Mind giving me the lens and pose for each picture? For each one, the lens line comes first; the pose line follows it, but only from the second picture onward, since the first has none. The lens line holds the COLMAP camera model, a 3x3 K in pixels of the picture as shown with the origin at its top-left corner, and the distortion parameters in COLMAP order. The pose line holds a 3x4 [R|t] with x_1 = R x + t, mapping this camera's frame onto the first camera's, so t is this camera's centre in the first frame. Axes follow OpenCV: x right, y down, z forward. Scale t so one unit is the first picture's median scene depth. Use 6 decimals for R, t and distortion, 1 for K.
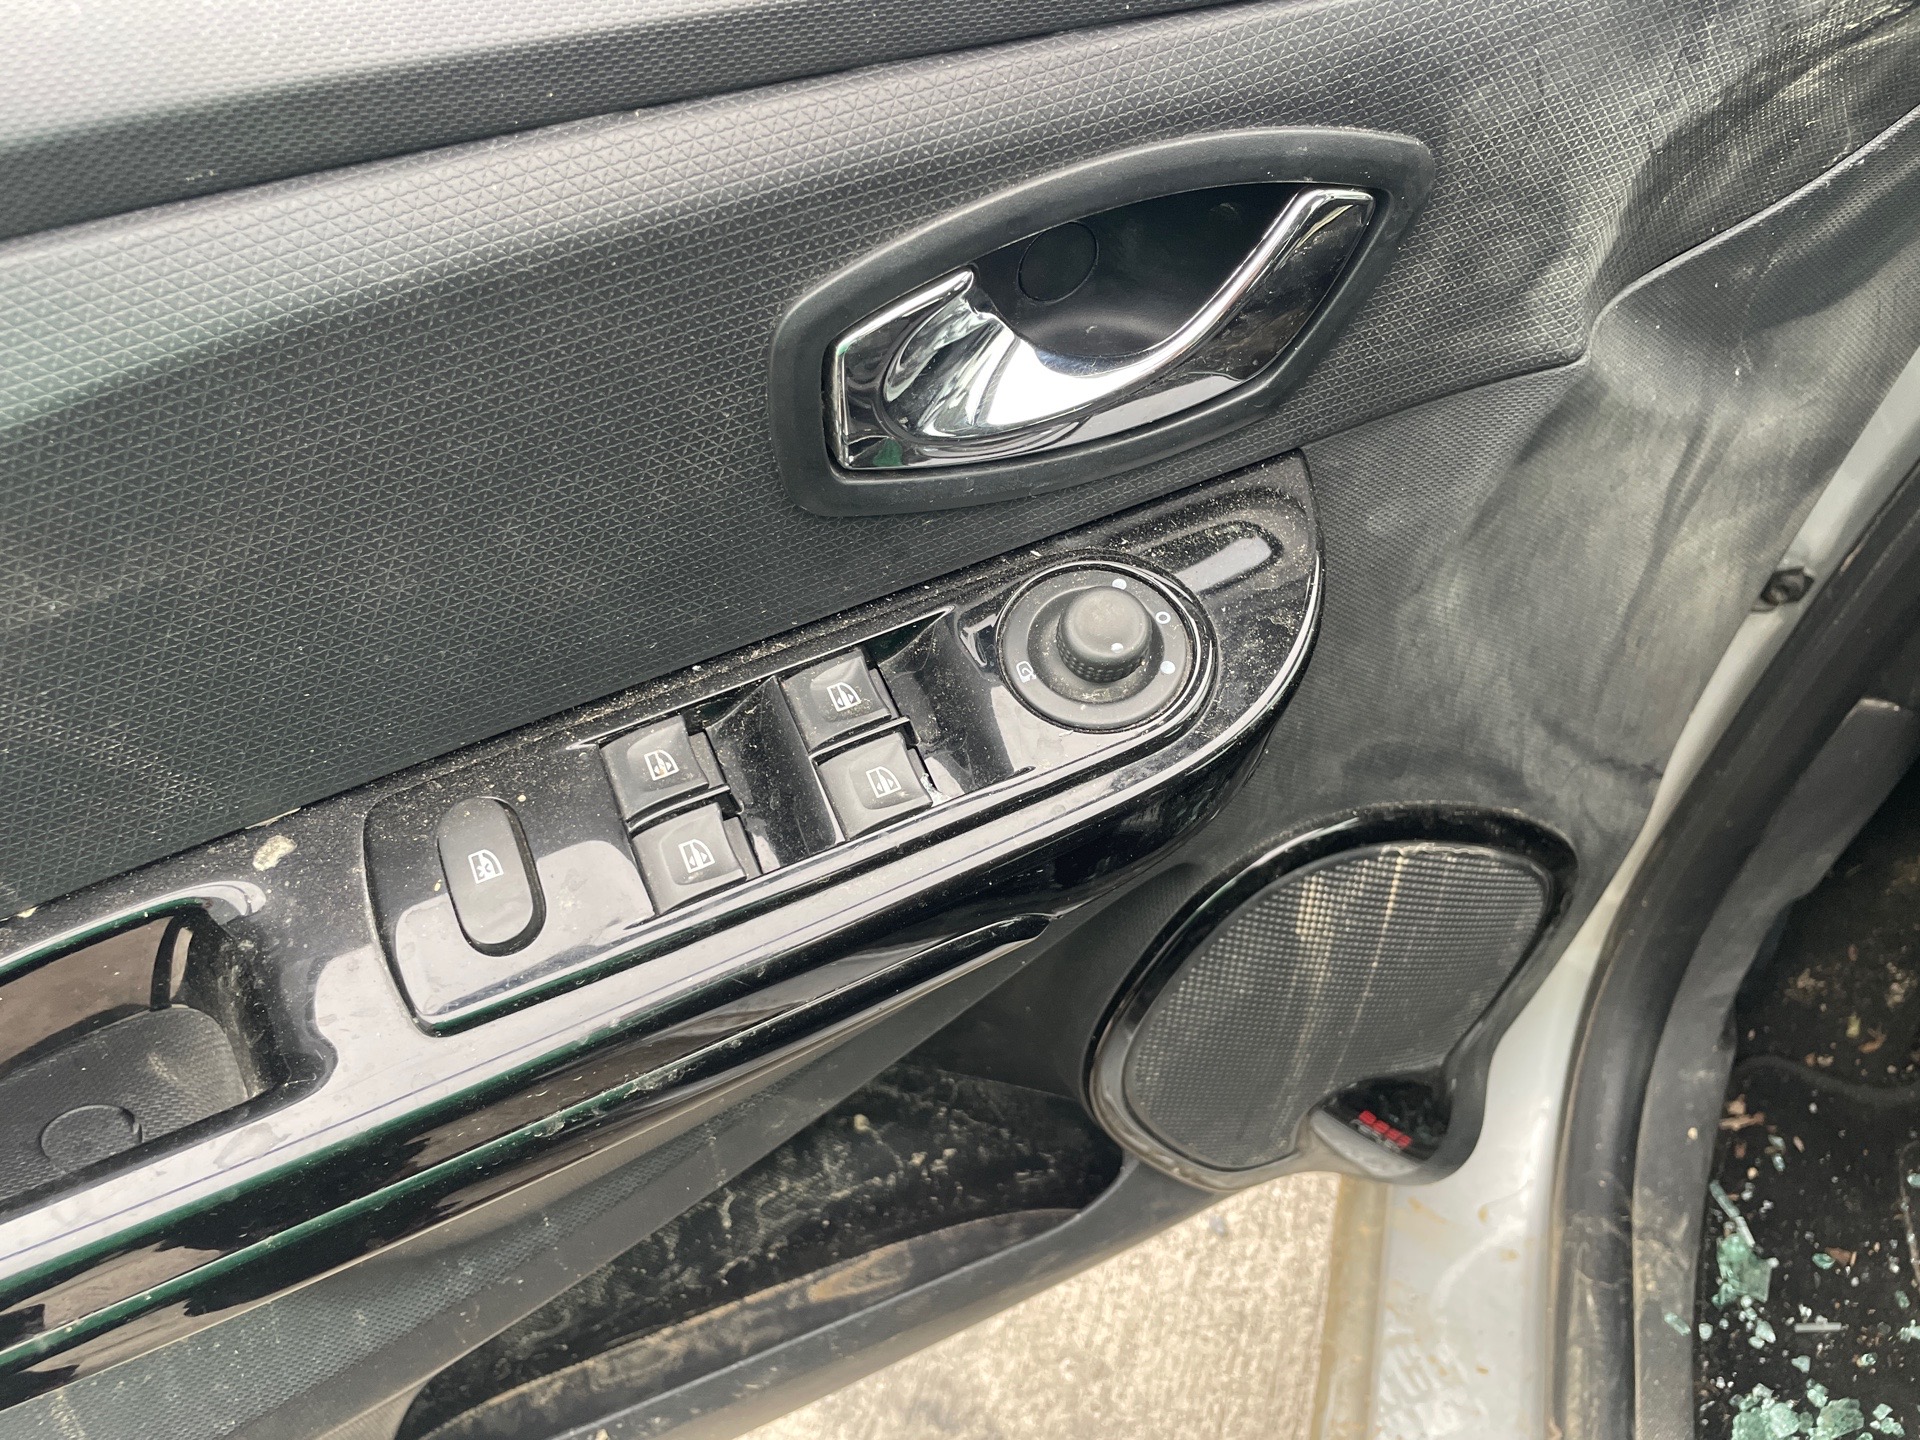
lens RADIAL K [[1464.5, 0, 963.0], [0, 1464.5, 717.4], [0, 0, 1]] dist [0.067415, -0.096709]
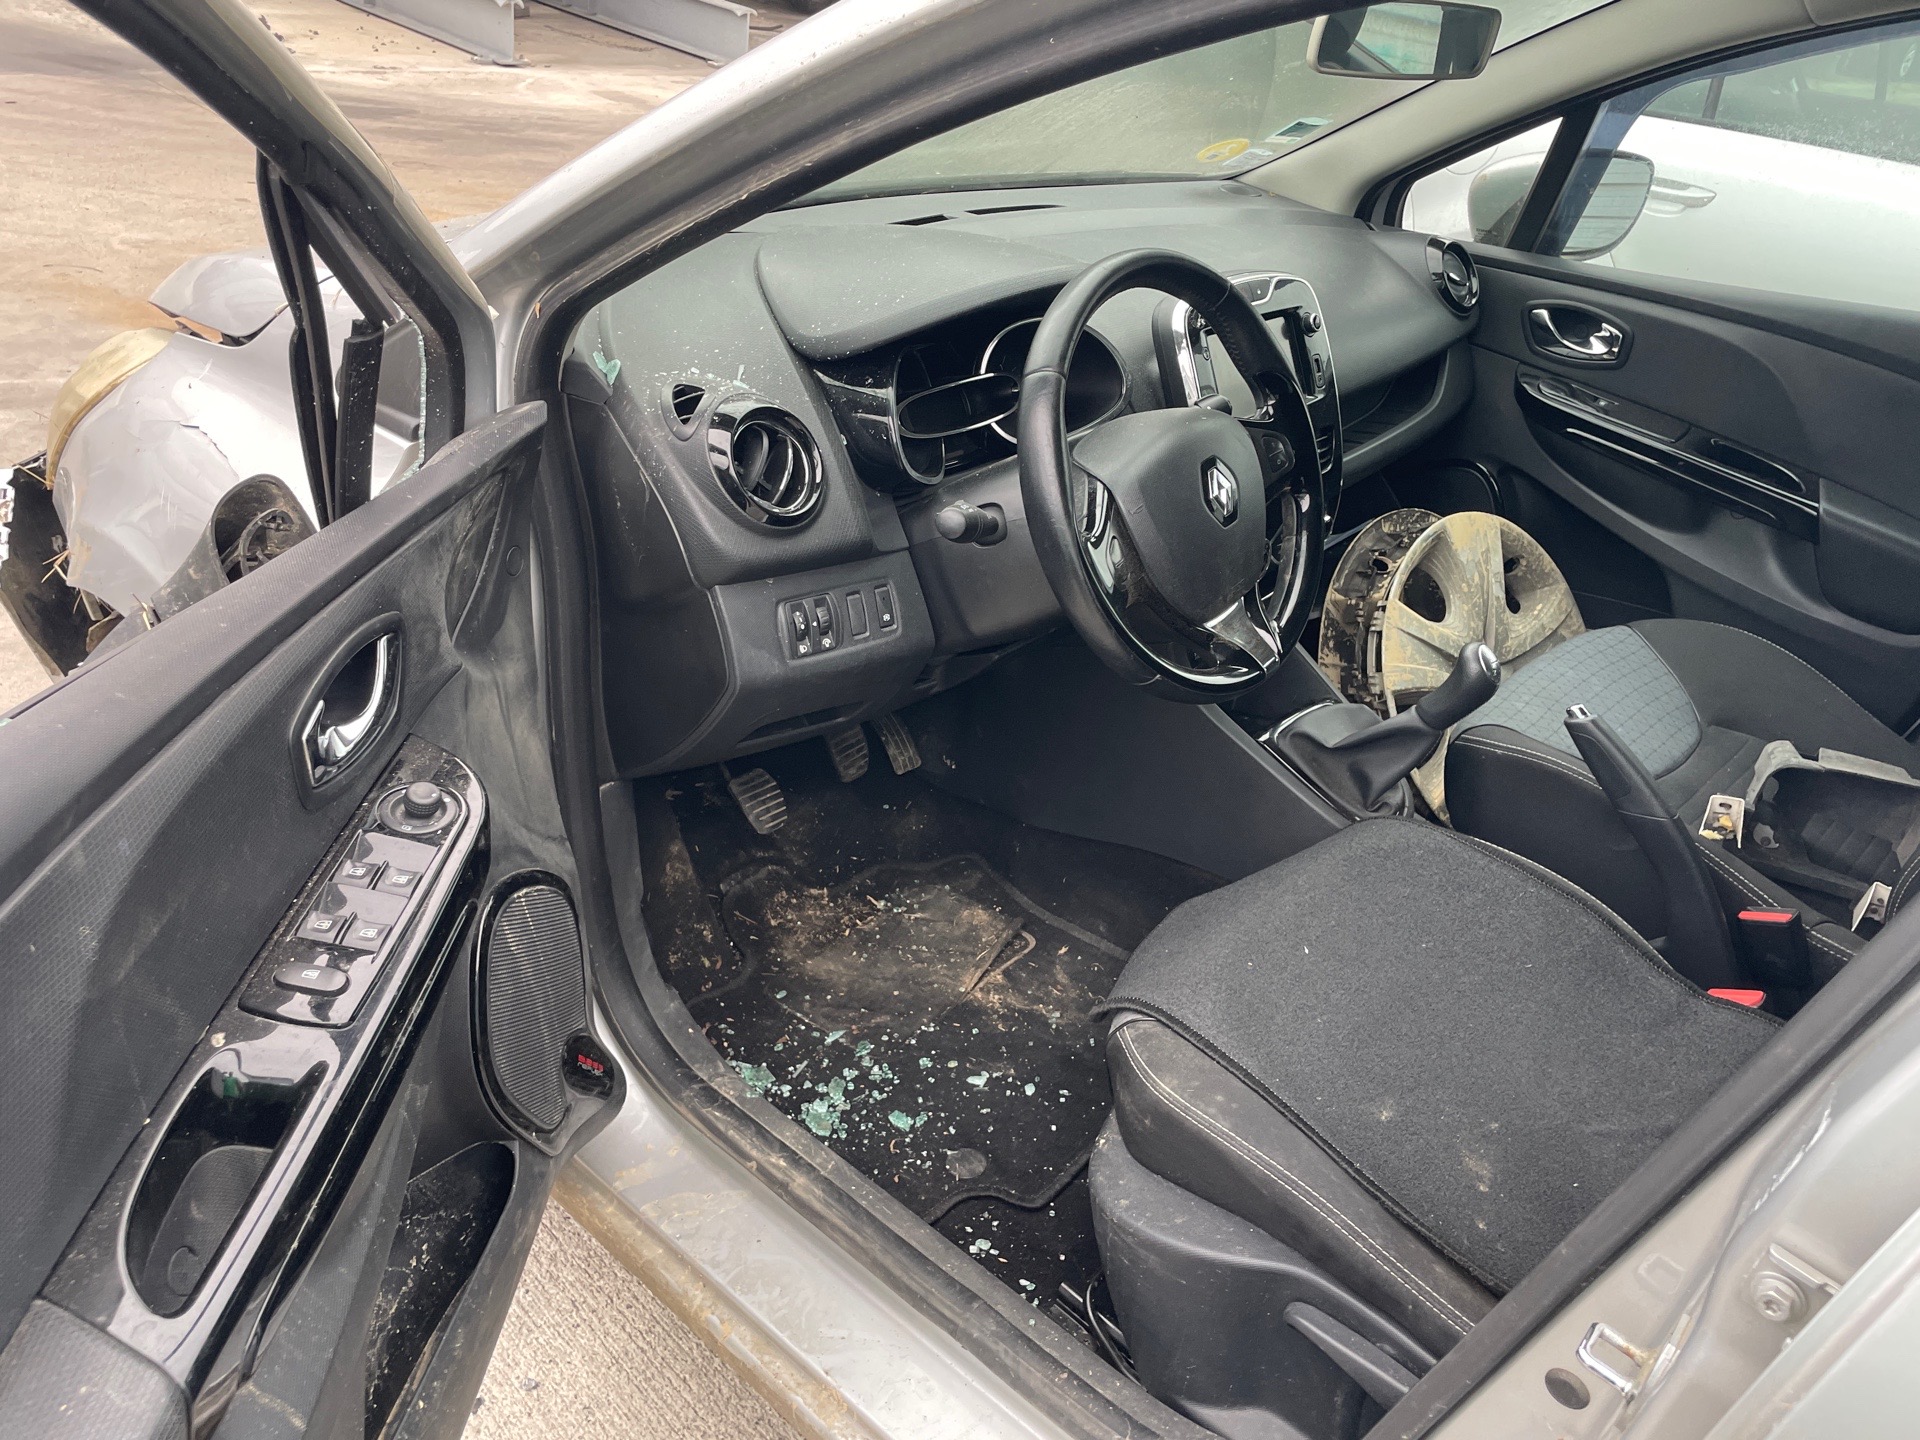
lens RADIAL K [[1434.0, 0, 951.9], [0, 1434.0, 727.1], [0, 0, 1]] dist [0.088711, -0.128660]
pose [[0.458792, -0.437023, 0.773641, -0.575797], [0.667082, 0.744565, 0.024998, 0.168348], [-0.586951, 0.504613, 0.633131, -0.513541]]
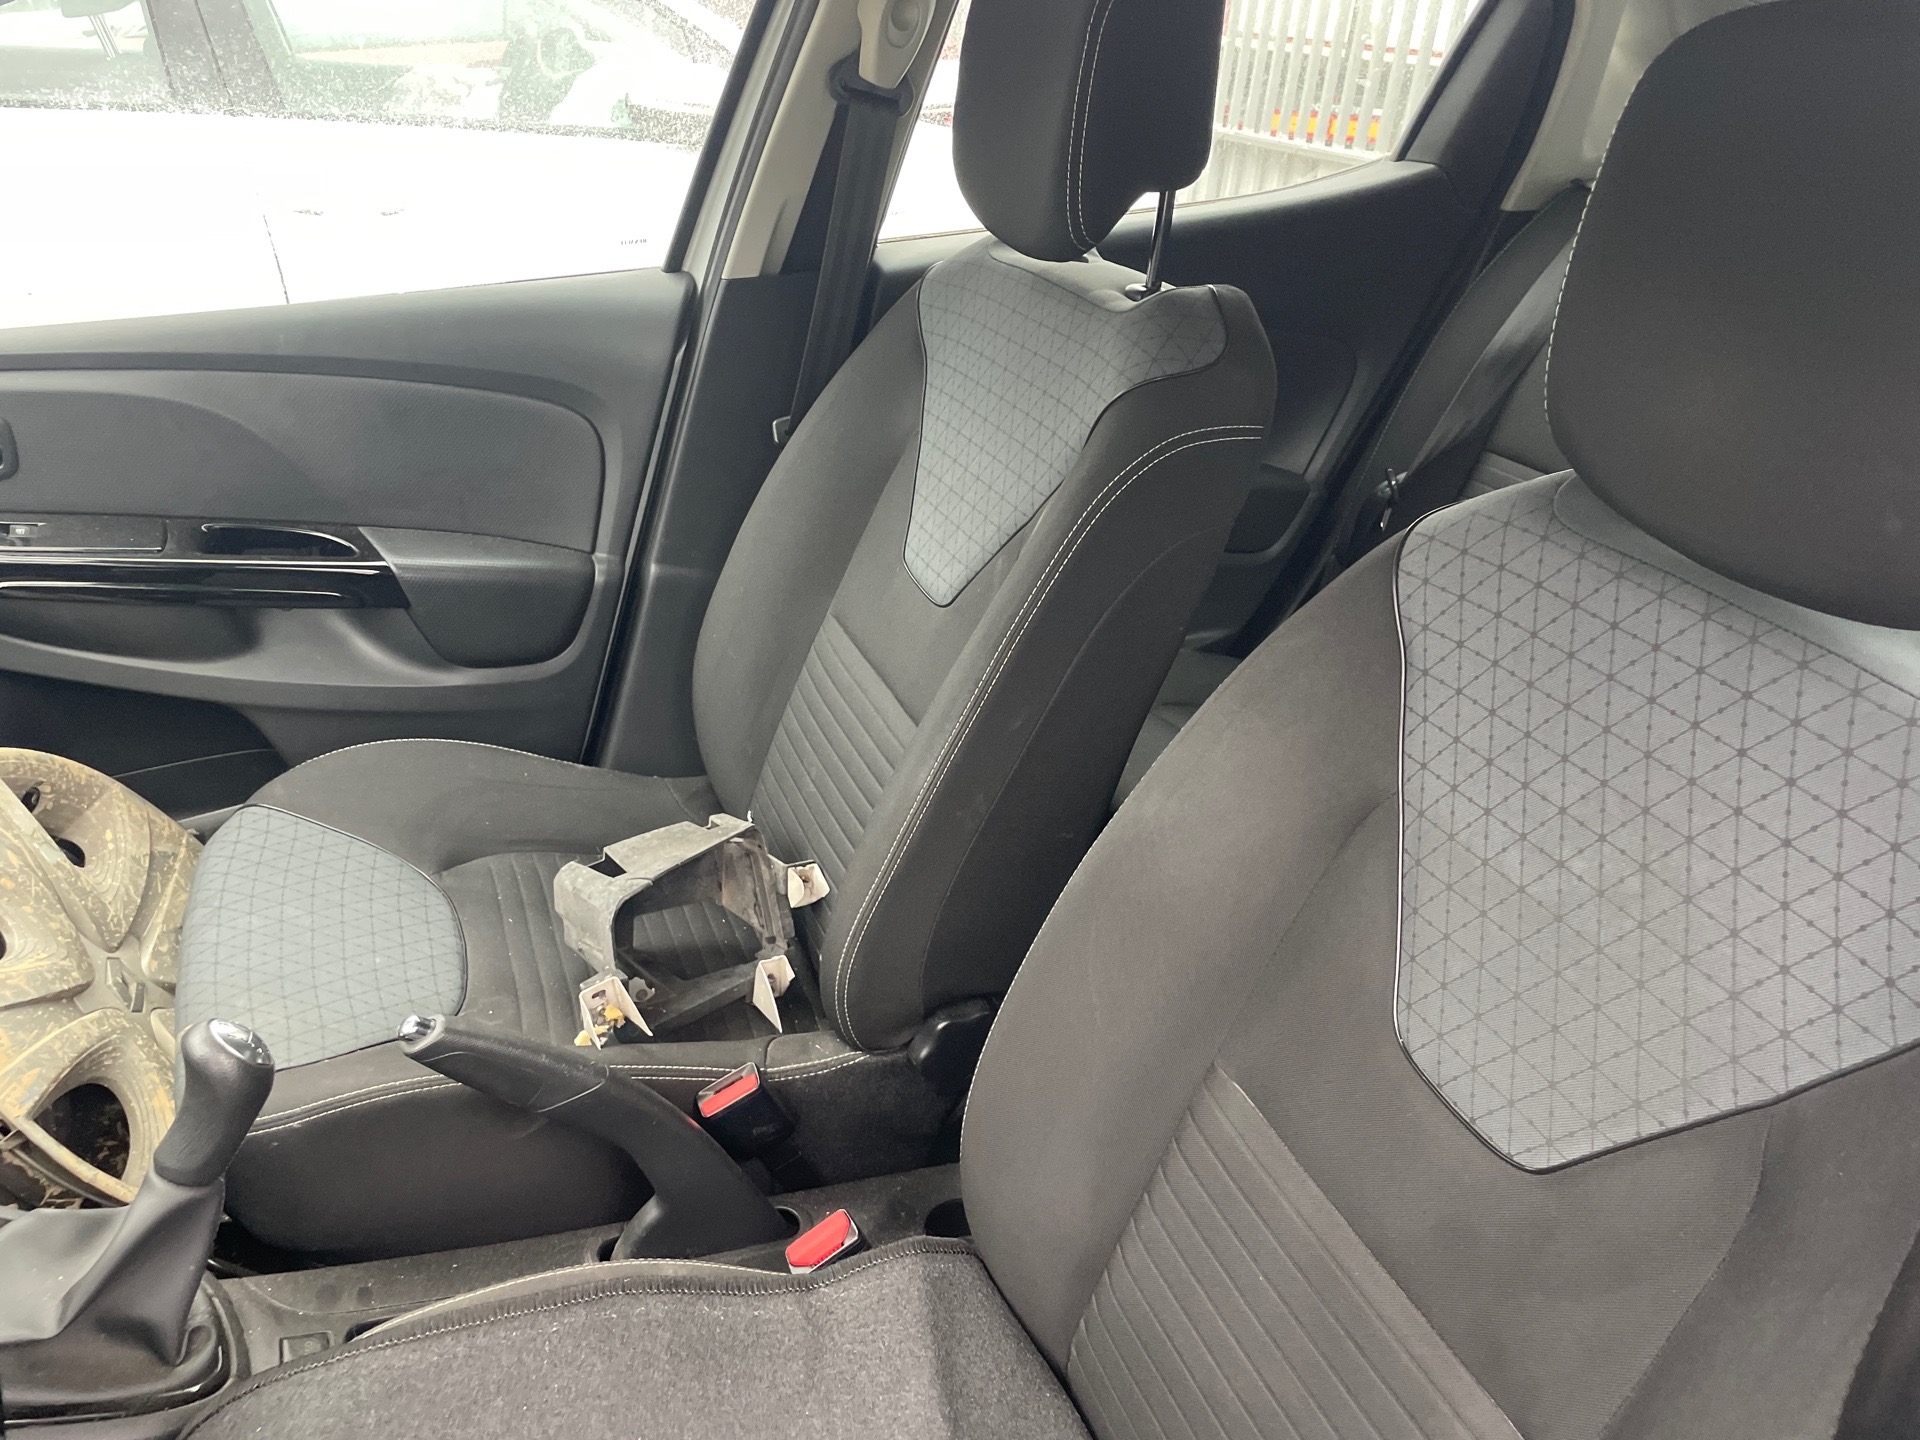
lens RADIAL K [[1447.2, 0, 975.4], [0, 1447.2, 698.7], [0, 0, 1]] dist [0.085392, -0.110893]
pose [[-0.619697, -0.401313, 0.674480, 0.210407], [0.571716, 0.357940, 0.738254, 0.025369], [-0.537695, 0.843105, 0.007623, -0.311096]]
